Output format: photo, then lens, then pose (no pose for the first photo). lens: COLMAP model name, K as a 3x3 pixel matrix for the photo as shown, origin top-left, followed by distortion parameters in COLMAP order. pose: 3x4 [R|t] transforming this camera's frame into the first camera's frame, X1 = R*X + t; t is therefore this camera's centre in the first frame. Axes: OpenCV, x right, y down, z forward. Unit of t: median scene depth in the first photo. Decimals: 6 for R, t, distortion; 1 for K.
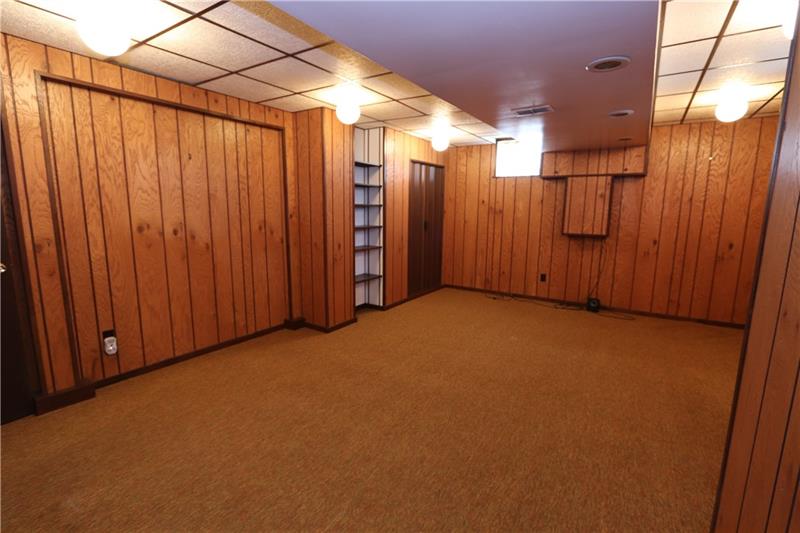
lens RADIAL K [[374.1, 0, 402.7], [0, 374.1, 265.0], [0, 0, 1]] dist [0.002160, 0.000769]
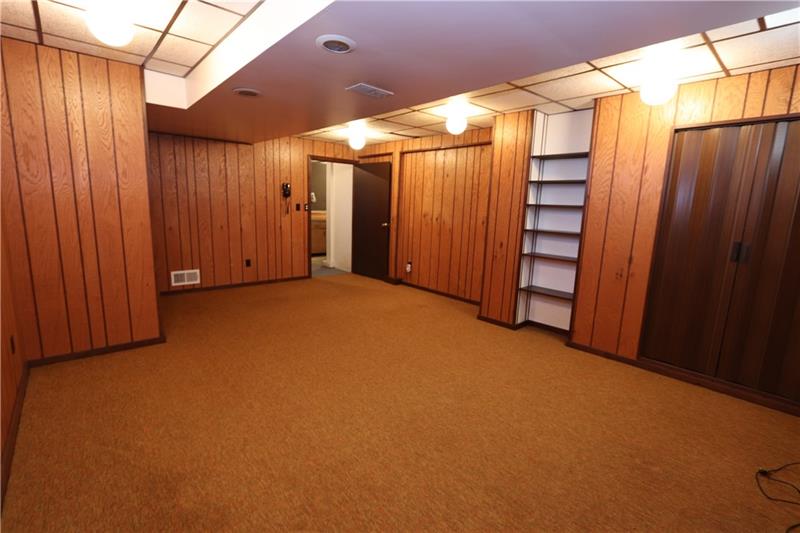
lens RADIAL K [[374.1, 0, 402.6], [0, 374.1, 267.8], [0, 0, 1]] dist [0.002160, 0.000769]
pose [[-0.251062, 0.141813, -0.957526, 1.023829], [-0.189474, 0.962874, 0.192285, -0.155792], [0.949246, 0.229702, -0.214871, 1.128533]]
